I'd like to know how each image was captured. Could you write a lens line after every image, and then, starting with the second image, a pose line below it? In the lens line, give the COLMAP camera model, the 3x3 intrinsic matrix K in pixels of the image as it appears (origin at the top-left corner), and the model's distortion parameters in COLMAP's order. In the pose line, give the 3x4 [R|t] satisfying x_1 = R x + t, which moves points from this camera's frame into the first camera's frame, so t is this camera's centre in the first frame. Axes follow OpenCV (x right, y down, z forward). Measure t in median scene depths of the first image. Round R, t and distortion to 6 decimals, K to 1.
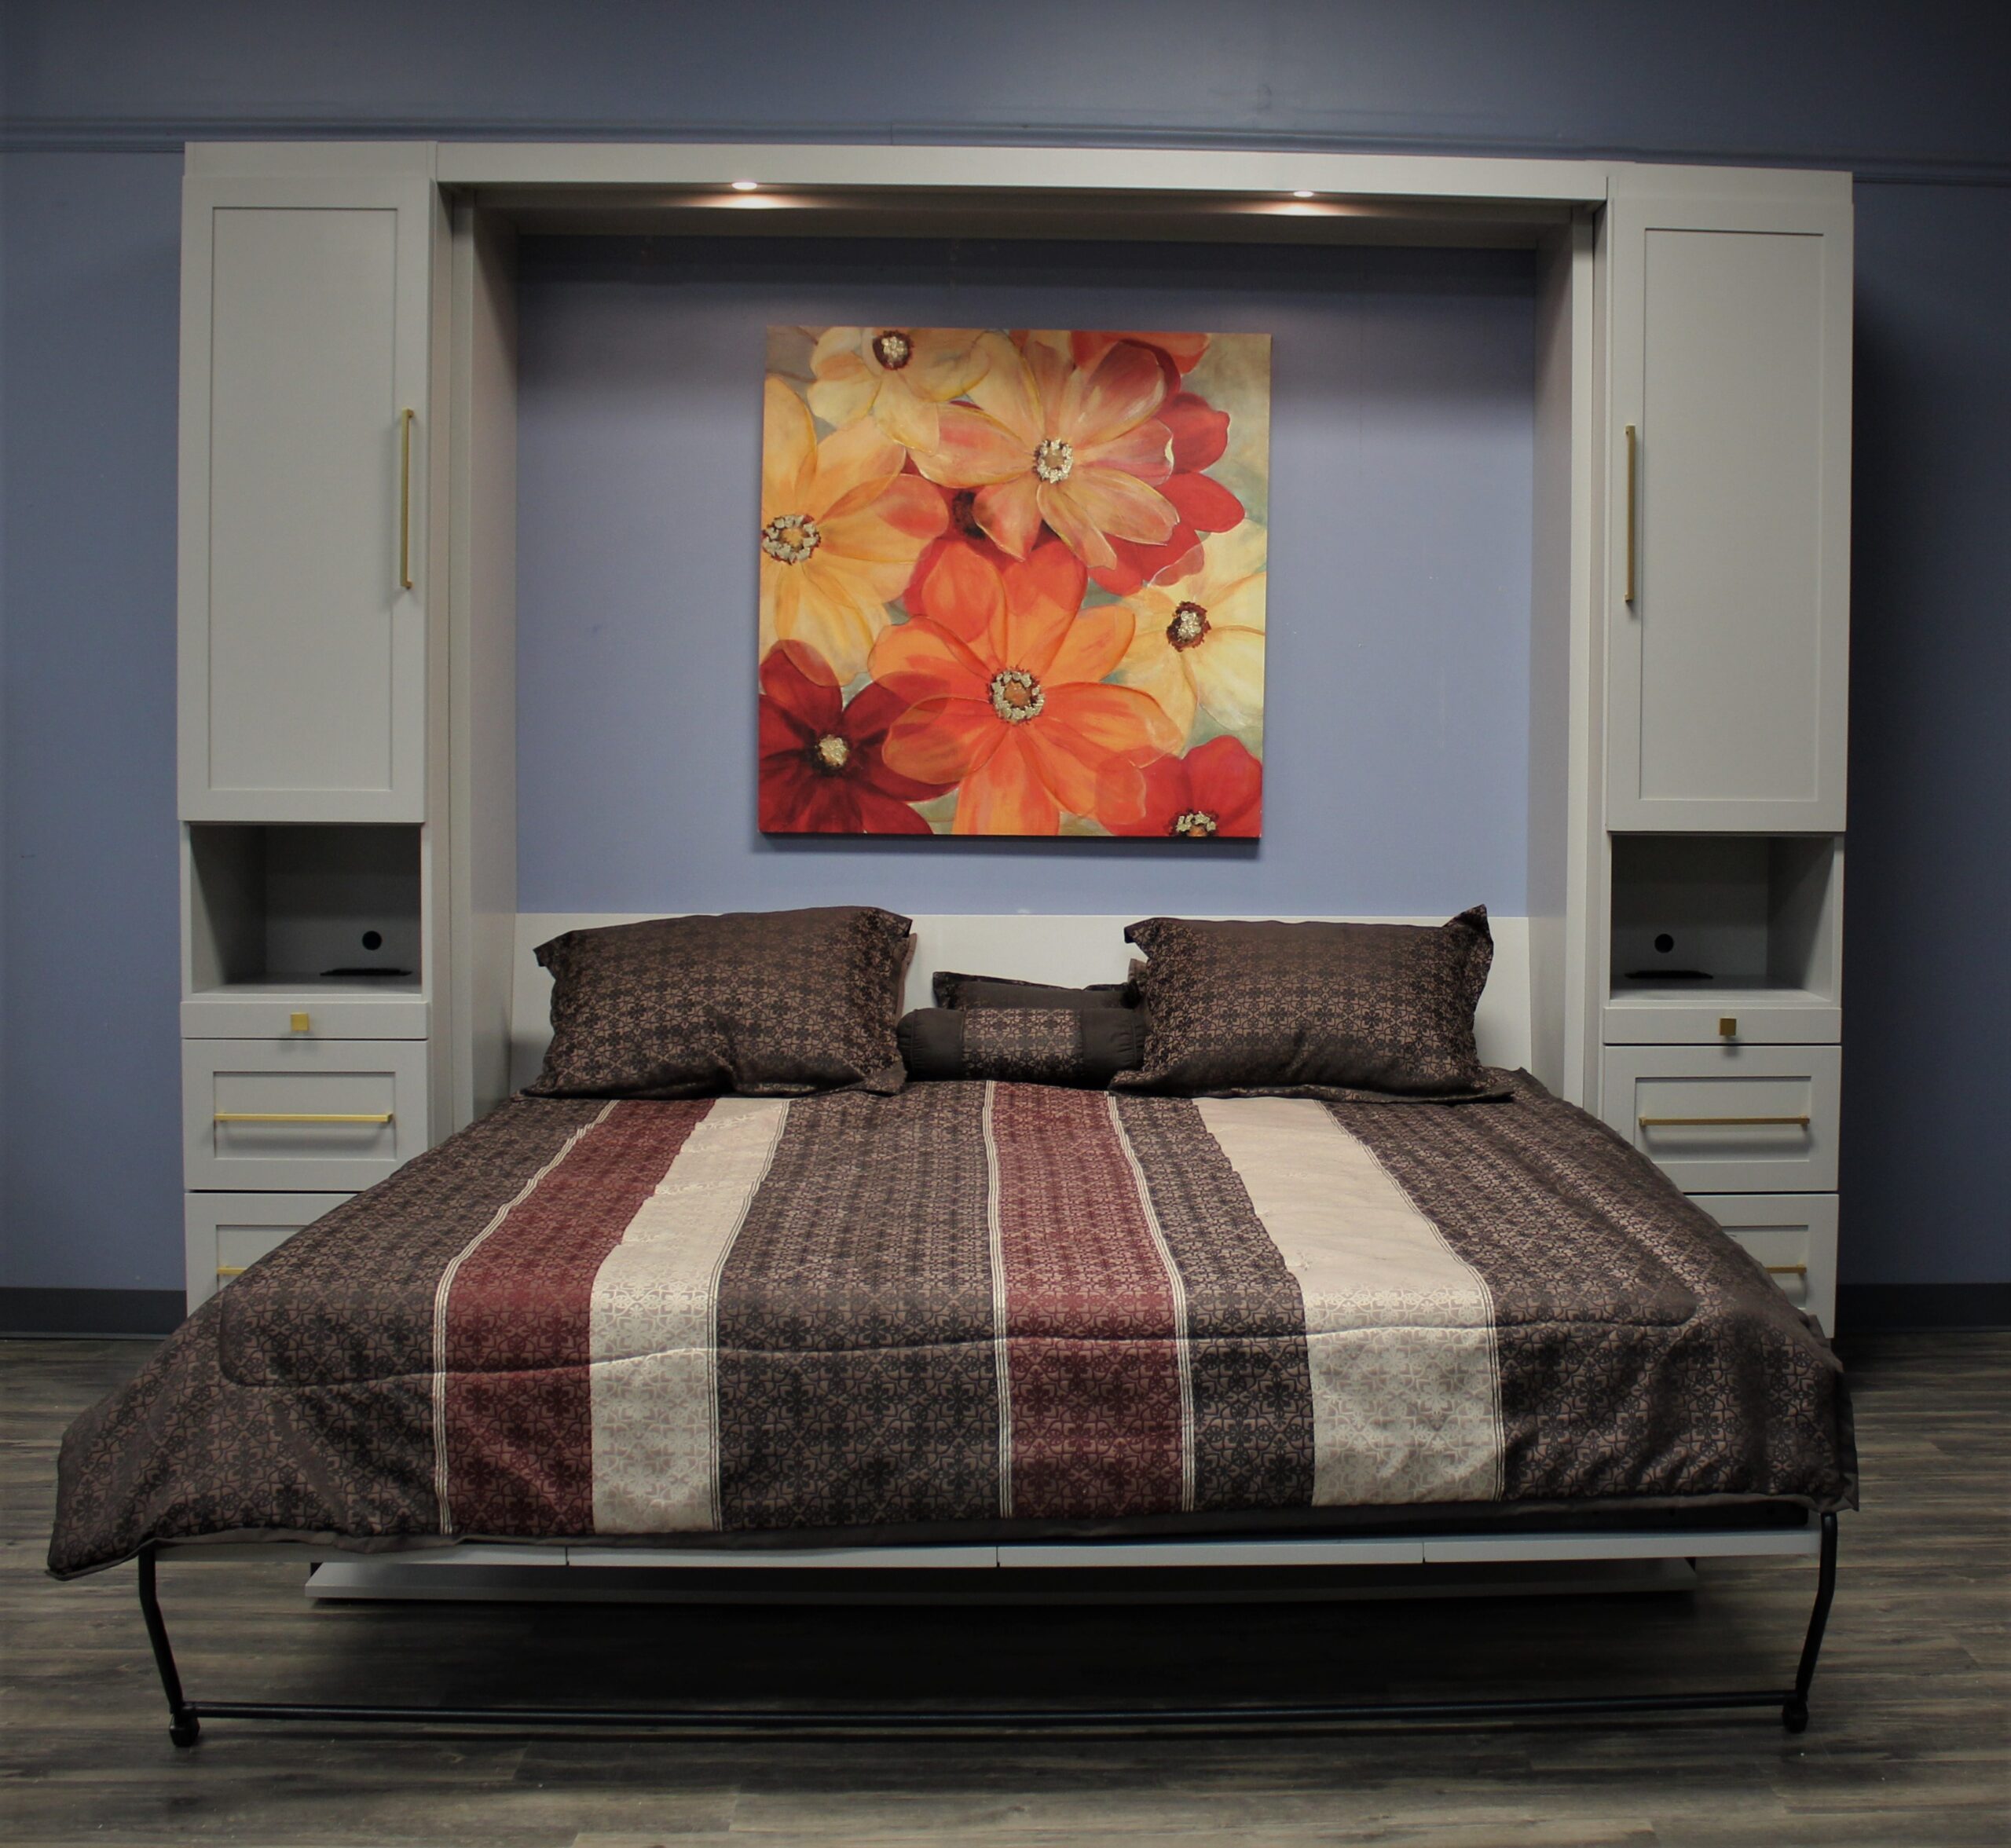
lens RADIAL K [[2413.6, 0, 1090.5], [0, 2413.6, 833.5], [0, 0, 1]] dist [-0.111756, 0.000000]
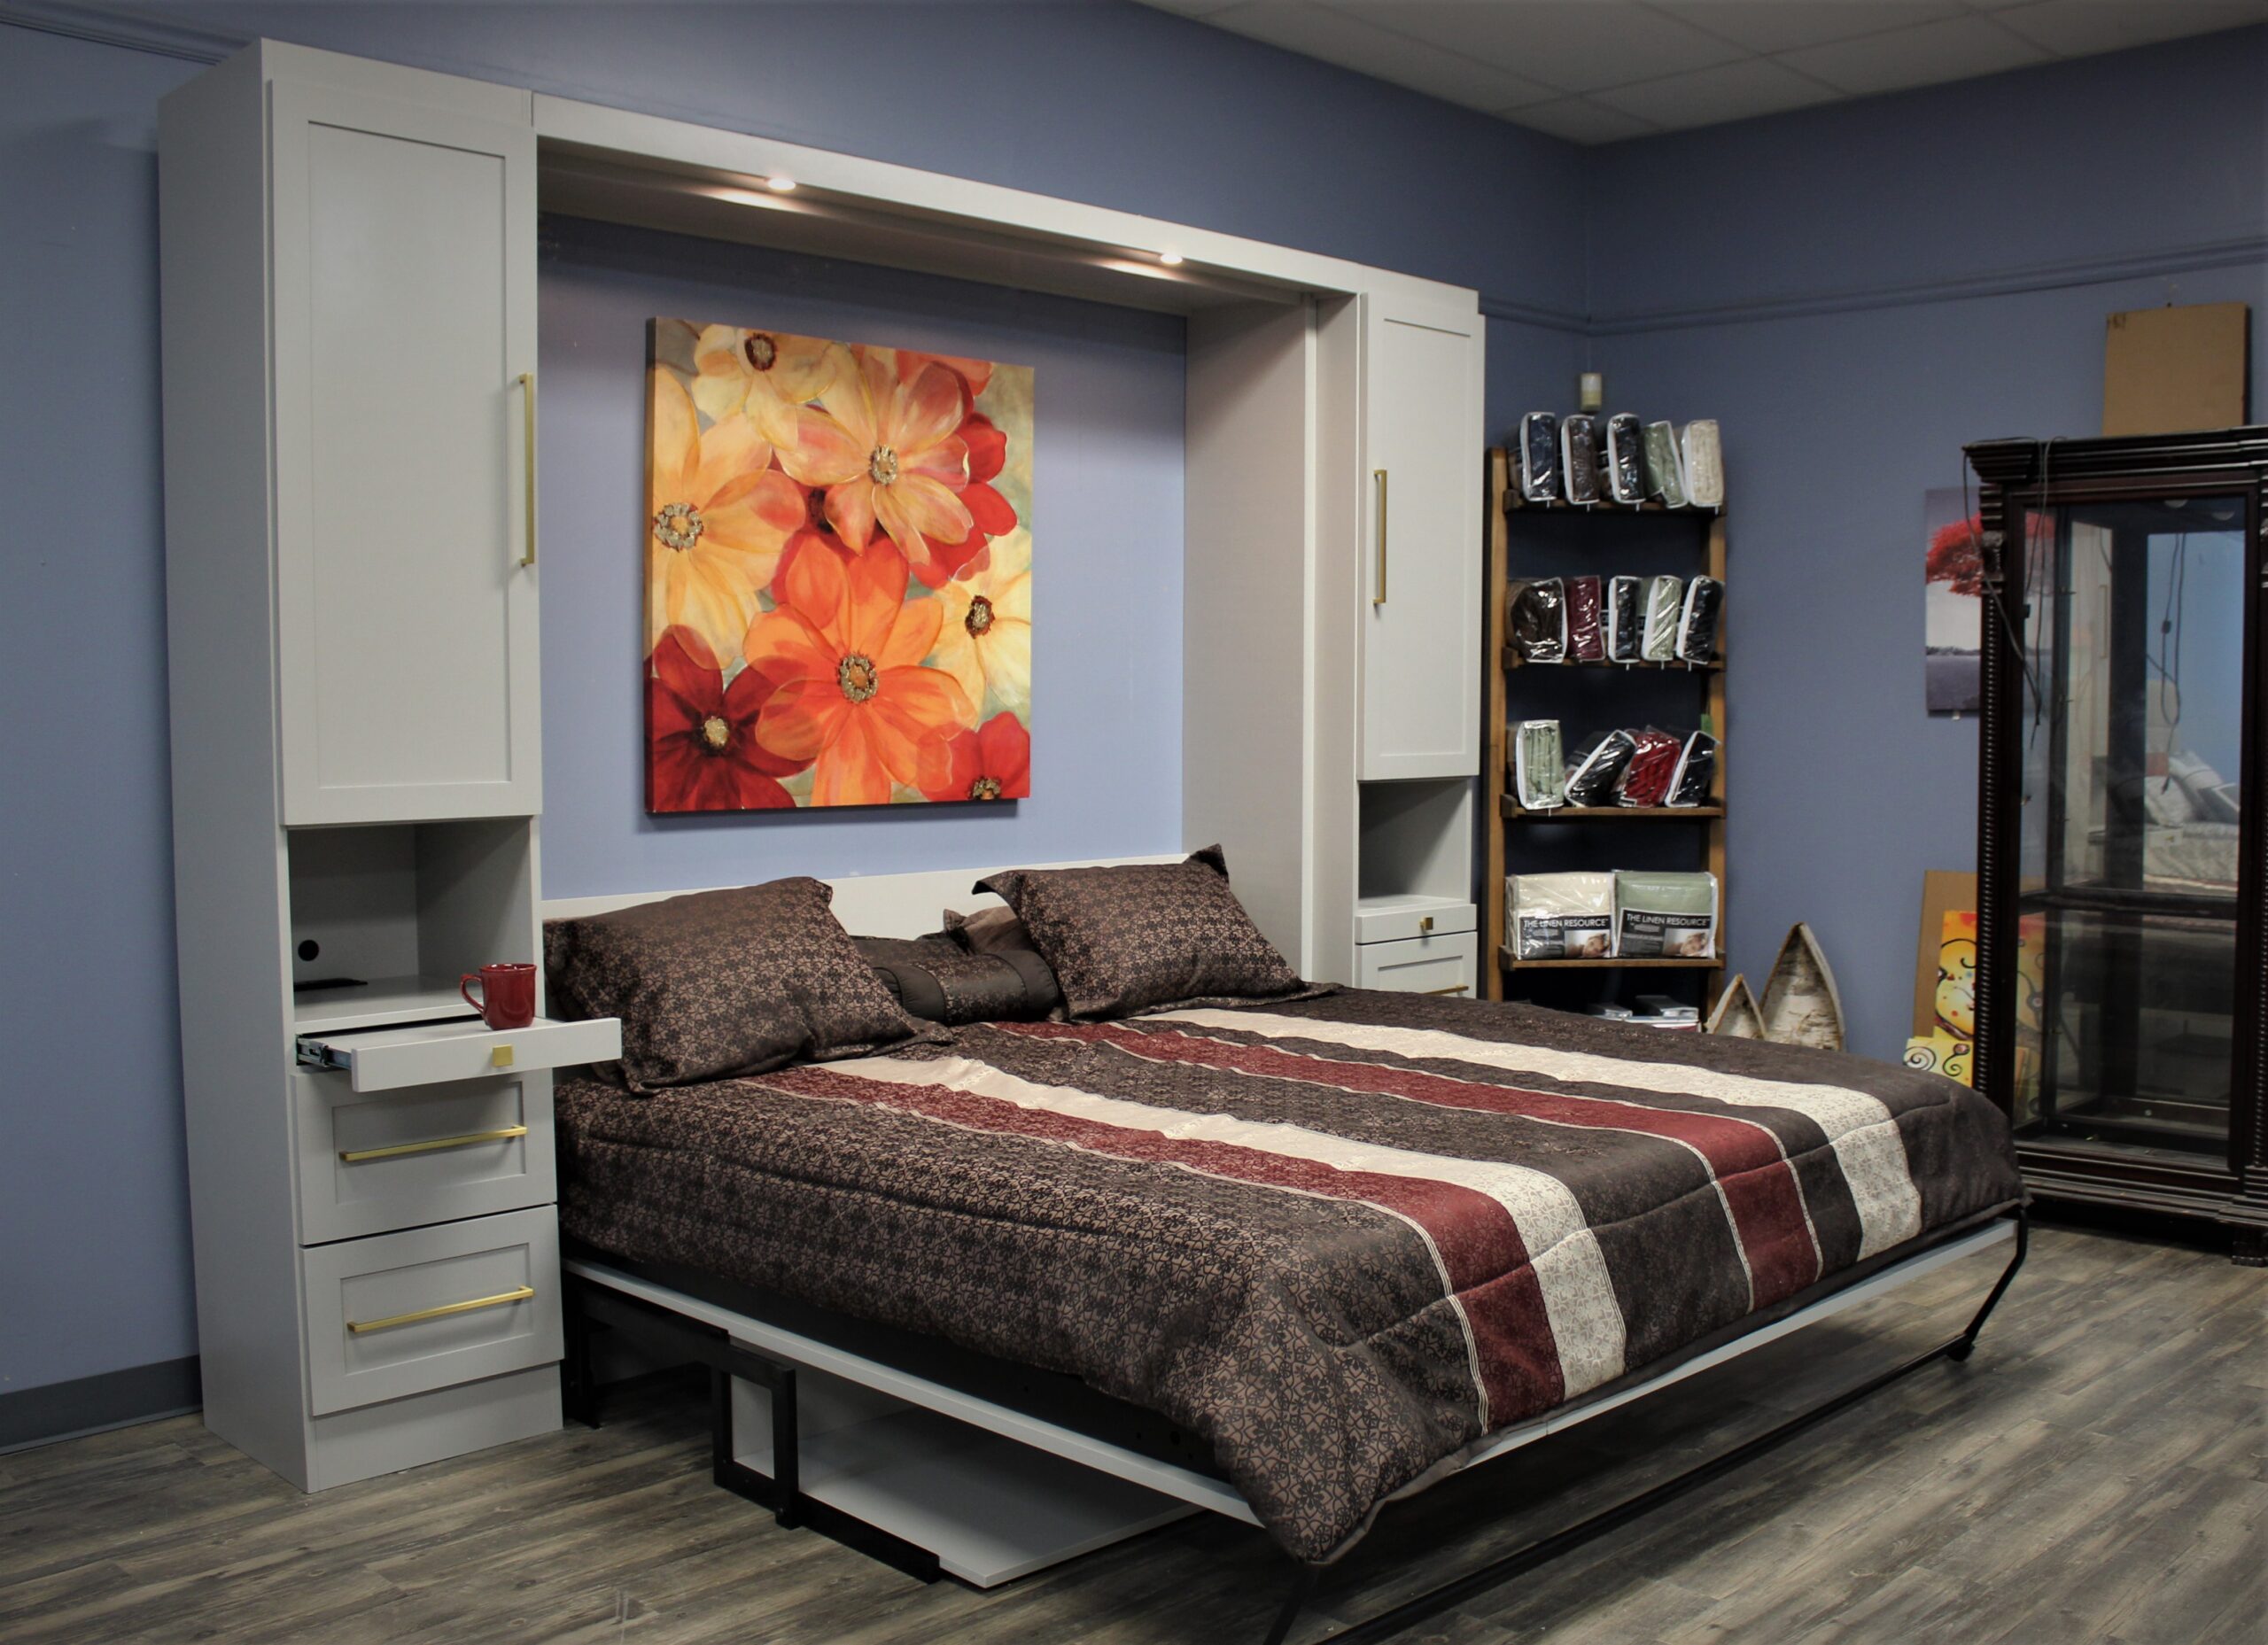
lens RADIAL K [[2076.1, 0, 1124.4], [0, 2076.1, 834.1], [0, 0, 1]] dist [-0.108300, 0.068060]
pose [[0.764615, -0.051305, 0.642442, -0.601016], [0.036157, 0.998671, 0.036720, -0.017859], [-0.643472, -0.004848, 0.765454, 0.218145]]
